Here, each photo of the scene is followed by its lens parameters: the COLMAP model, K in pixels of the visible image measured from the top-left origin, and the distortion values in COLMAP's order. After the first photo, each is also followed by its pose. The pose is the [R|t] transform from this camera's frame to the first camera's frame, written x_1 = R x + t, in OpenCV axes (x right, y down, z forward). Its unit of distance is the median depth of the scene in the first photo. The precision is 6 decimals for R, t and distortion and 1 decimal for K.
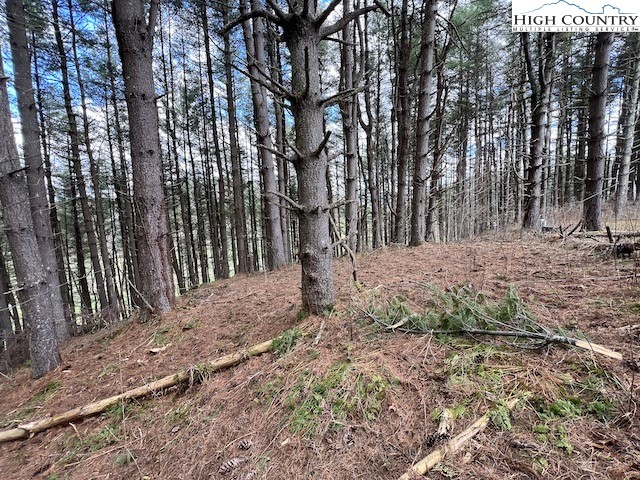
lens RADIAL K [[256.7, 0, 320.0], [0, 256.7, 241.7], [0, 0, 1]] dist [-0.004118, 0.000274]
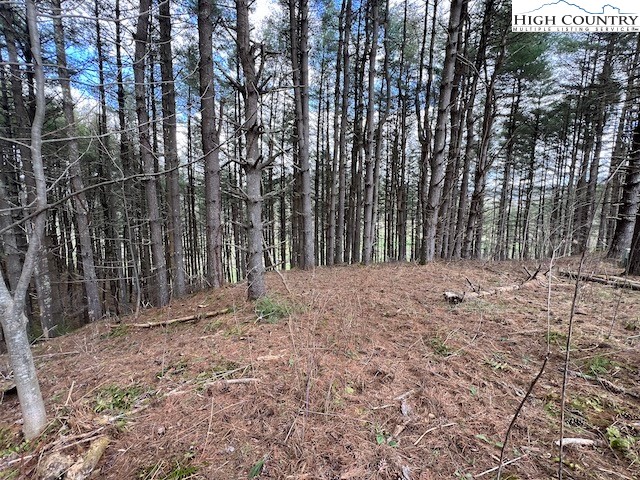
lens RADIAL K [[256.7, 0, 320.8], [0, 256.7, 240.2], [0, 0, 1]] dist [-0.004118, 0.000274]
pose [[0.929686, 0.090999, -0.356936, 1.272005], [-0.081568, 0.995807, 0.041421, -0.362537], [0.359208, -0.009394, 0.933210, -0.776312]]
